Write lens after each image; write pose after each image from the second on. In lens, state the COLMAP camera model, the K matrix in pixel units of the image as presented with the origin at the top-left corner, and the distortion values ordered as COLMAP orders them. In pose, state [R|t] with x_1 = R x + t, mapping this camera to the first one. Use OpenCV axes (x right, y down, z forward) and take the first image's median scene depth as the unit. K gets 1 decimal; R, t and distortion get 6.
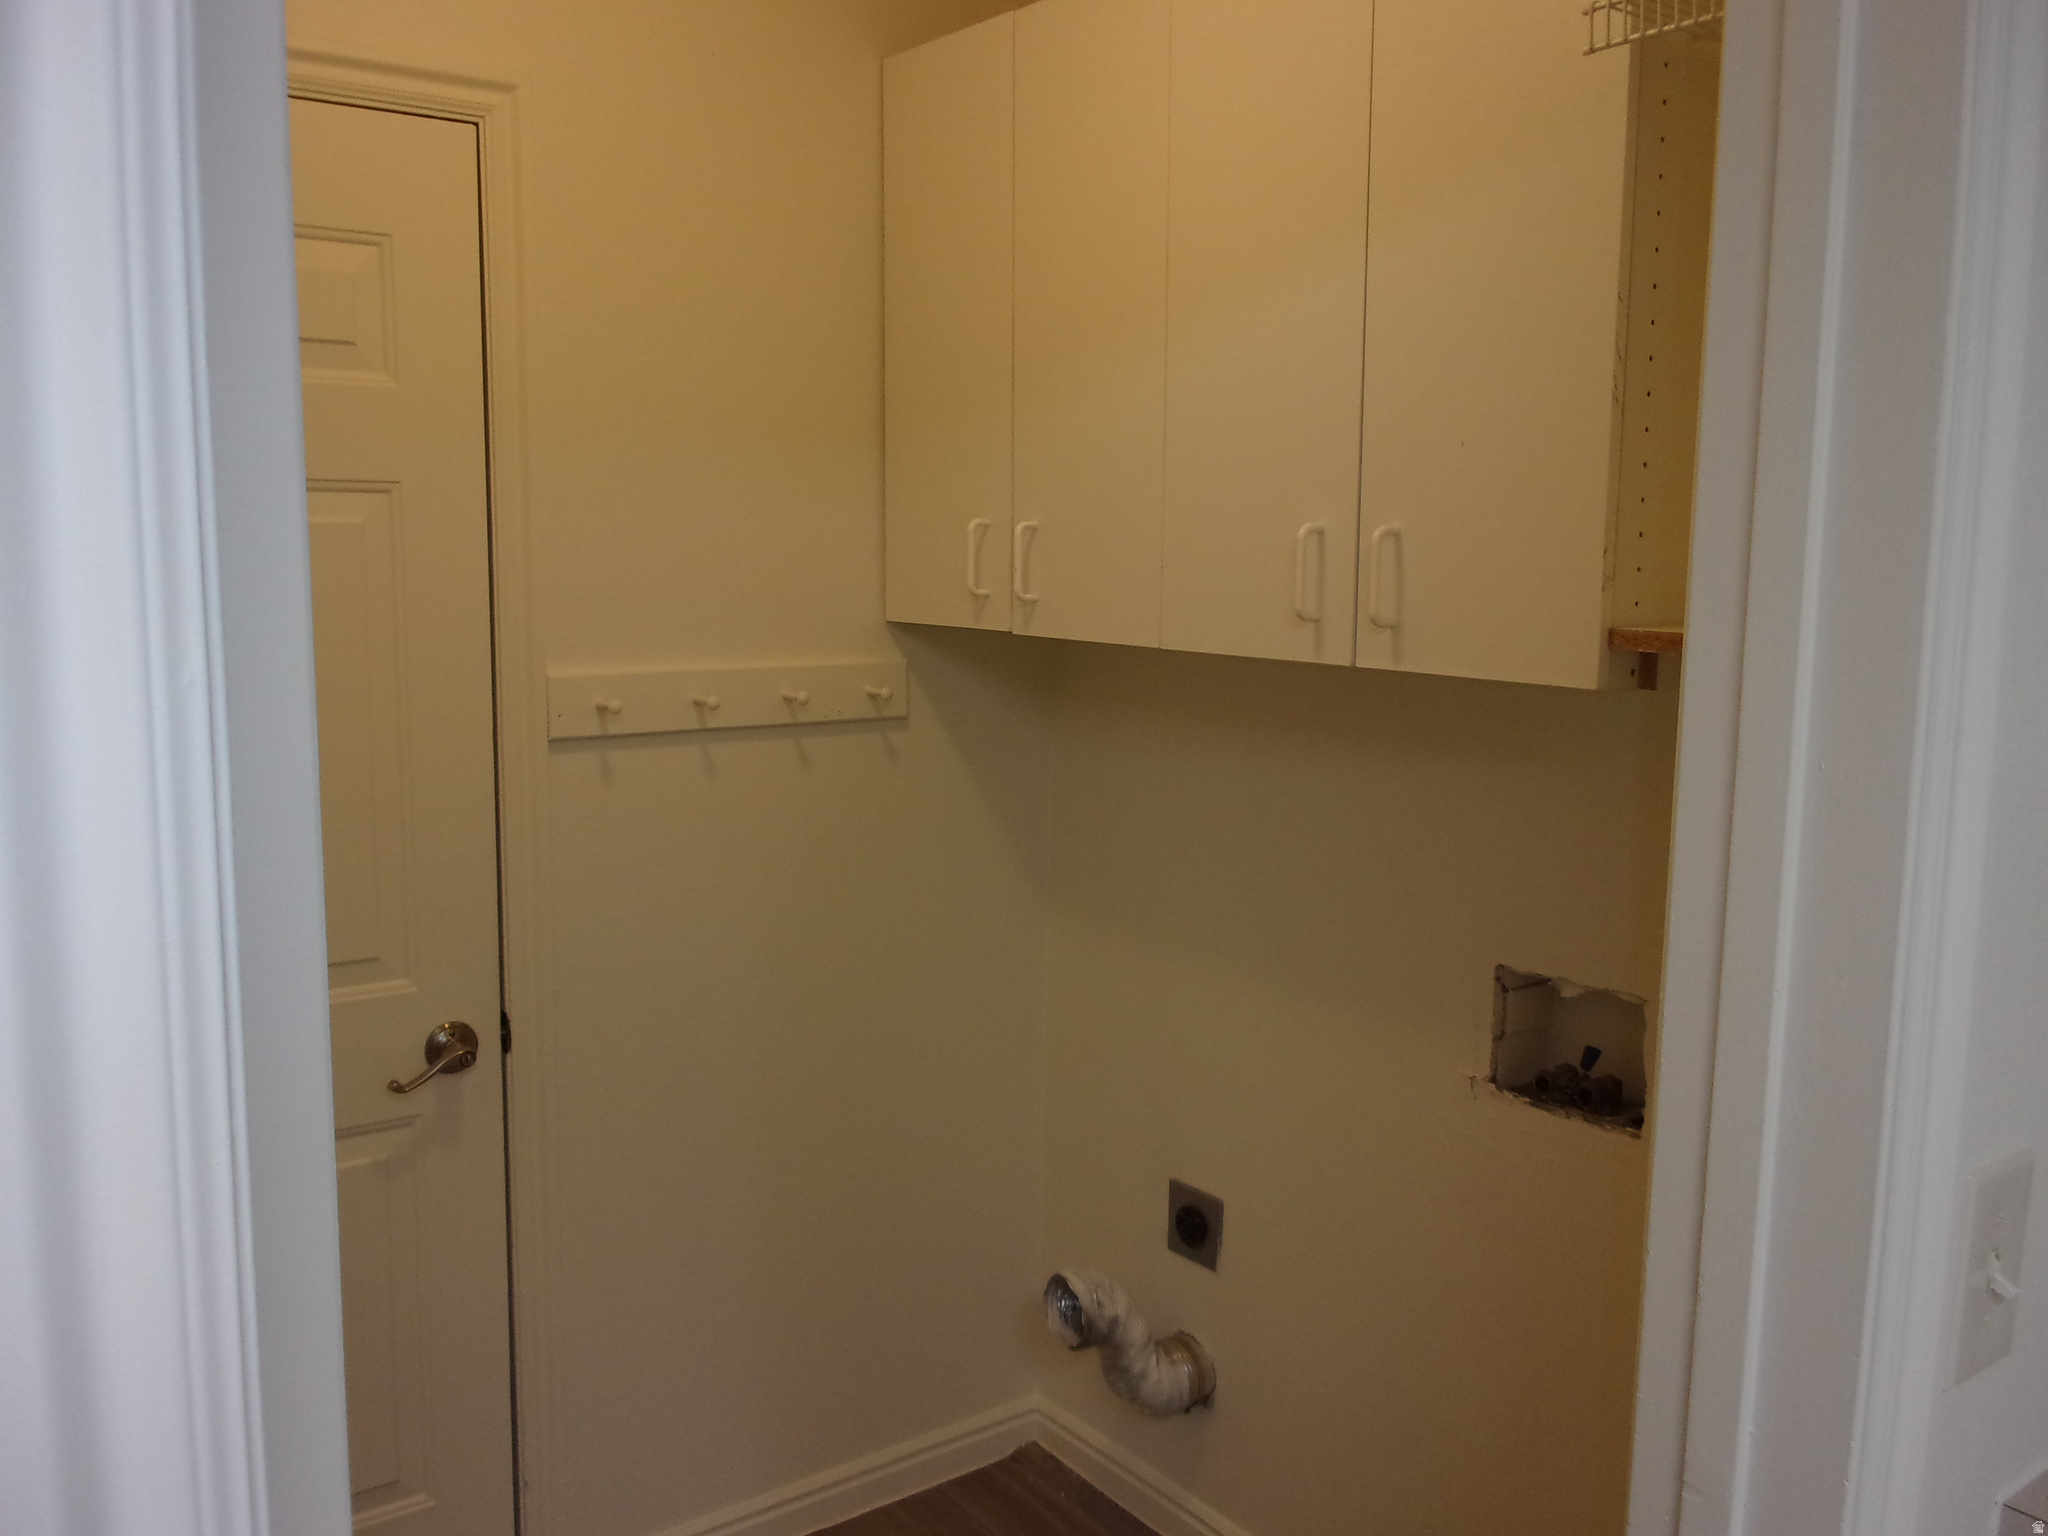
lens RADIAL K [[1704.9, 0, 1011.2], [0, 1704.9, 768.7], [0, 0, 1]] dist [0.020837, -0.048034]
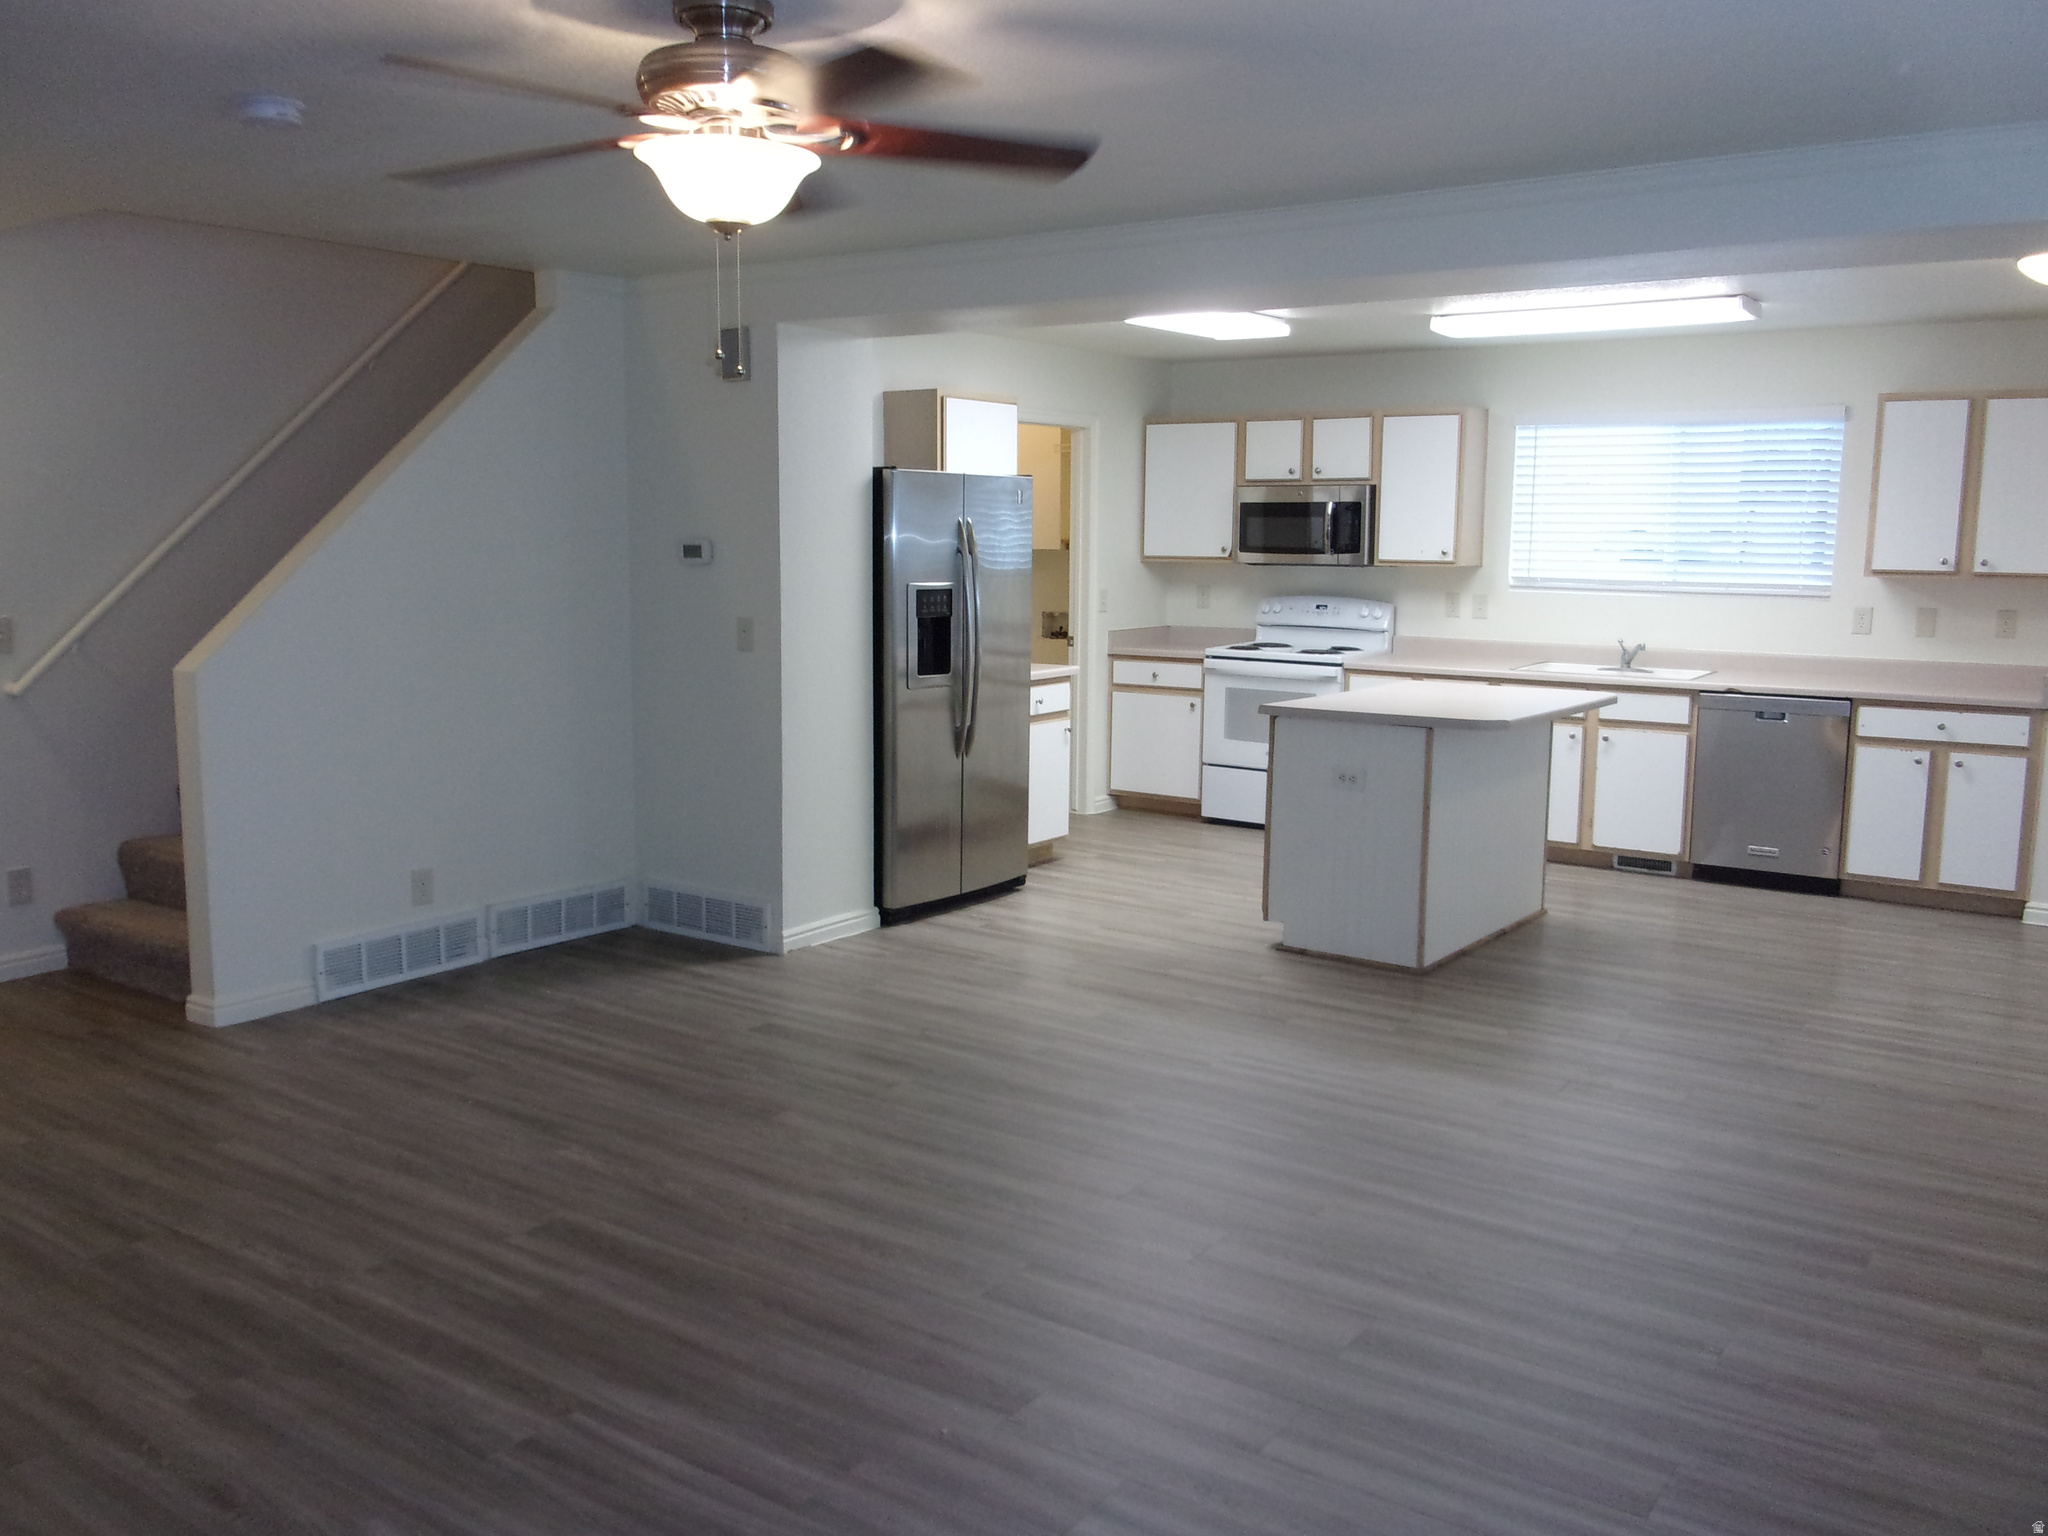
lens RADIAL K [[1704.9, 0, 1004.7], [0, 1704.9, 778.8], [0, 0, 1]] dist [0.020837, -0.048034]
pose [[0.953802, -0.054429, 0.295464, -1.087689], [0.047927, 0.998424, 0.029212, 0.374005], [-0.296589, -0.013702, 0.954907, -3.074266]]
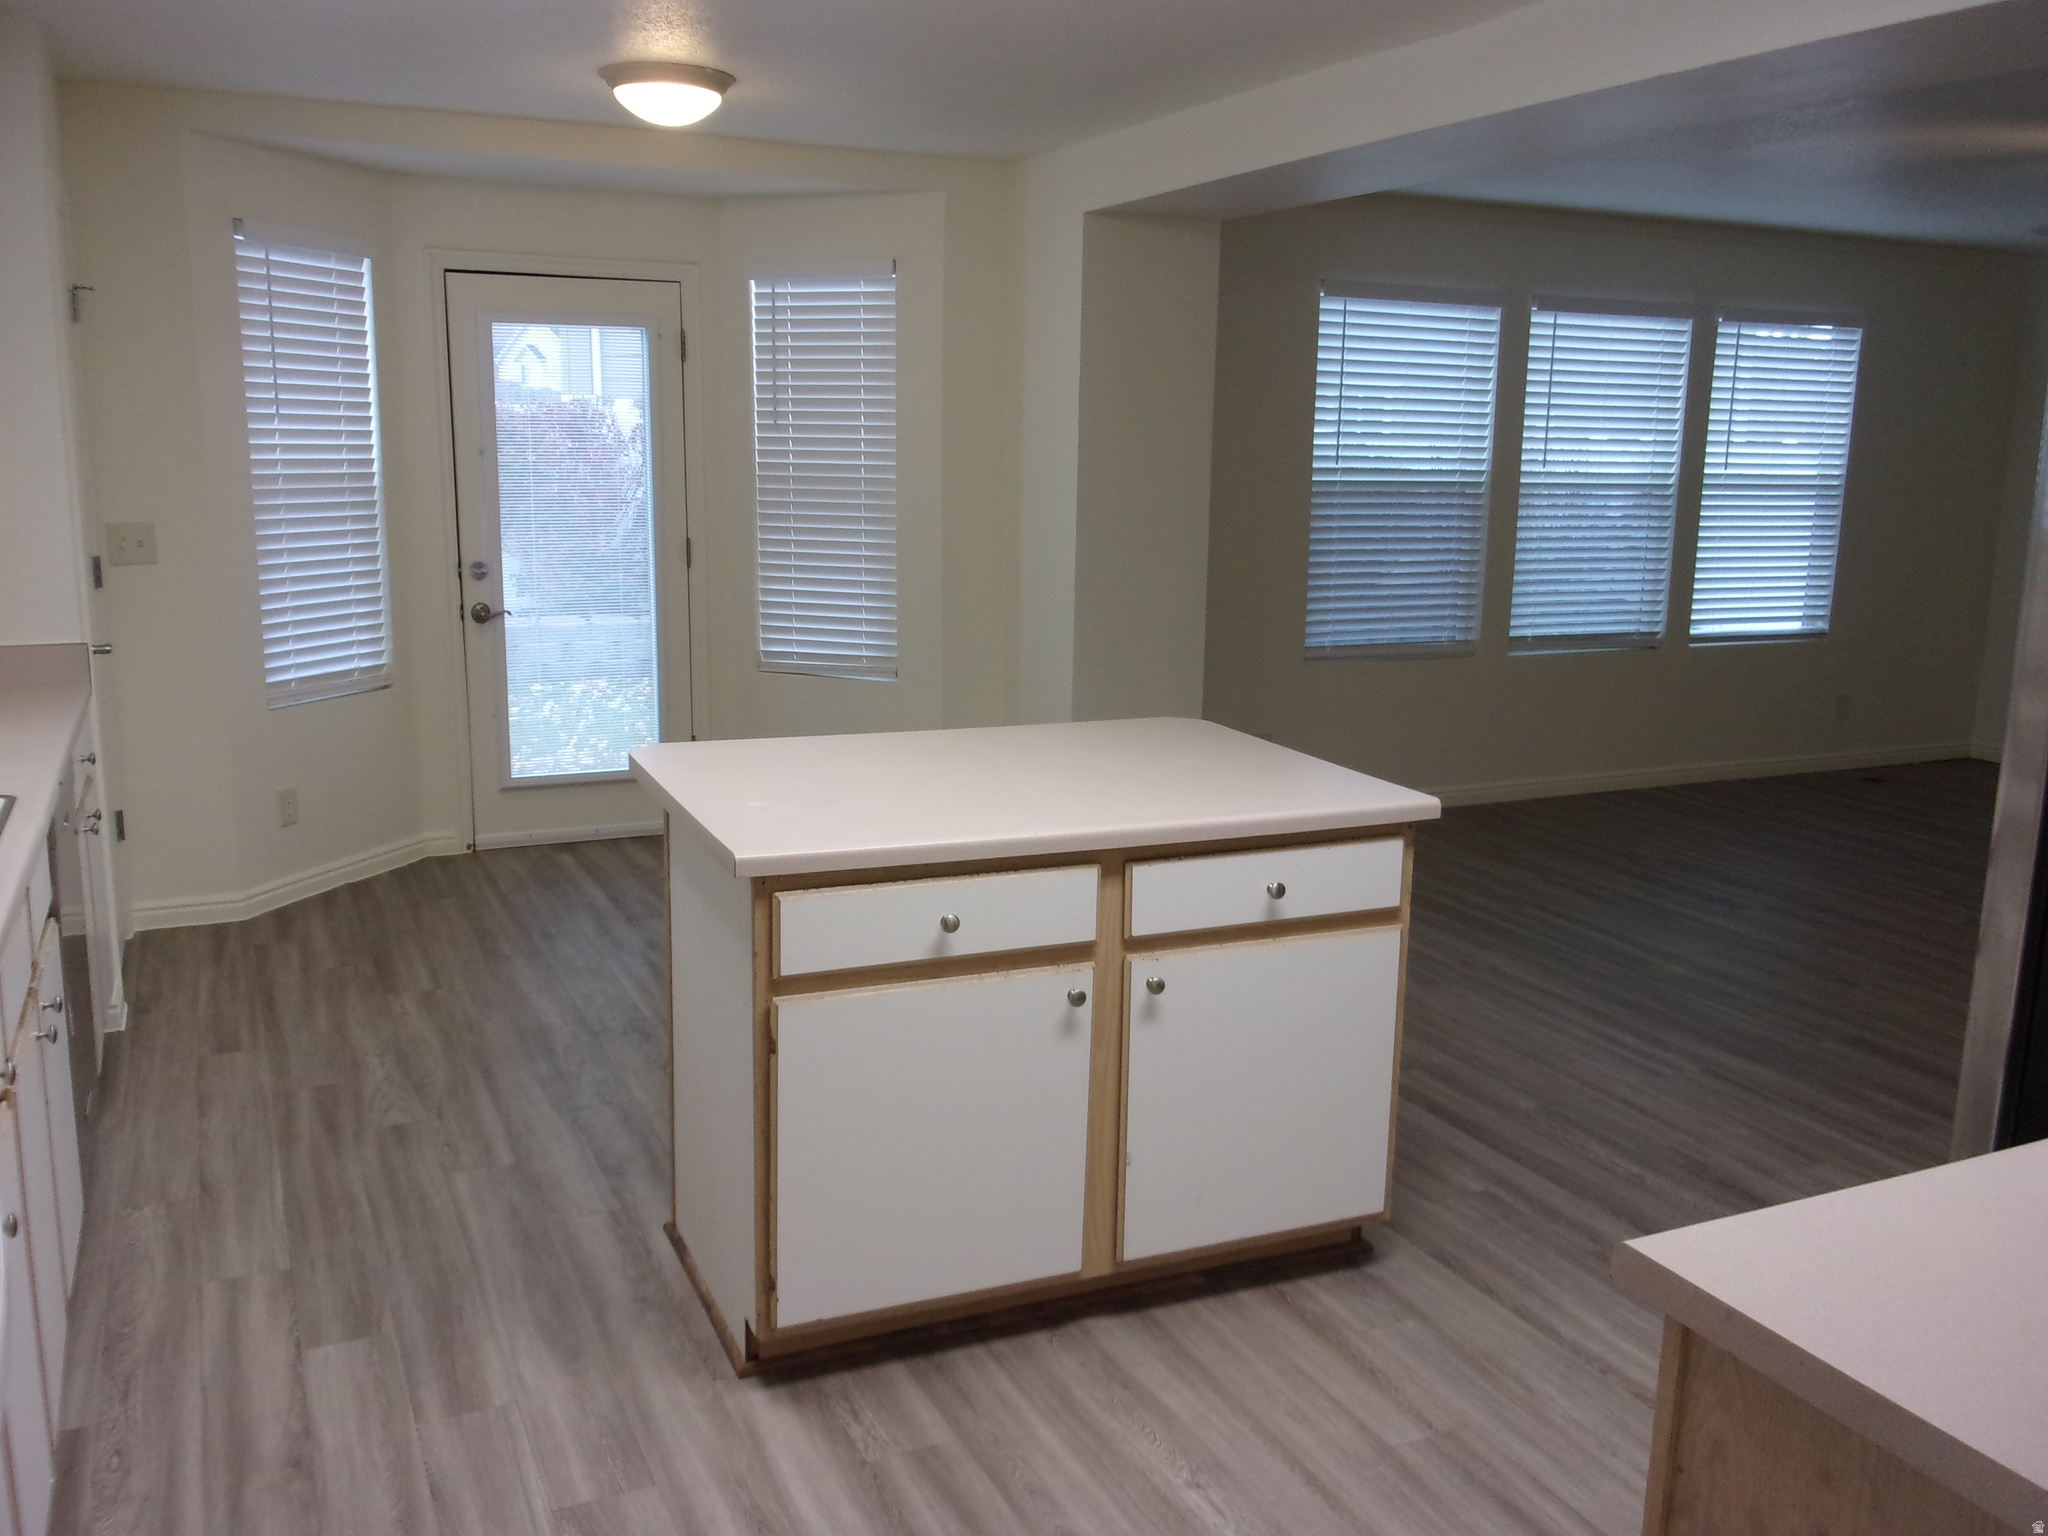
lens RADIAL K [[1704.9, 0, 1005.8], [0, 1704.9, 757.9], [0, 0, 1]] dist [0.020837, -0.048034]
pose [[-0.977208, -0.074923, 0.198622, 0.085980], [-0.008005, 0.947986, 0.318213, -0.061153], [-0.212132, 0.309370, -0.926979, 0.419918]]
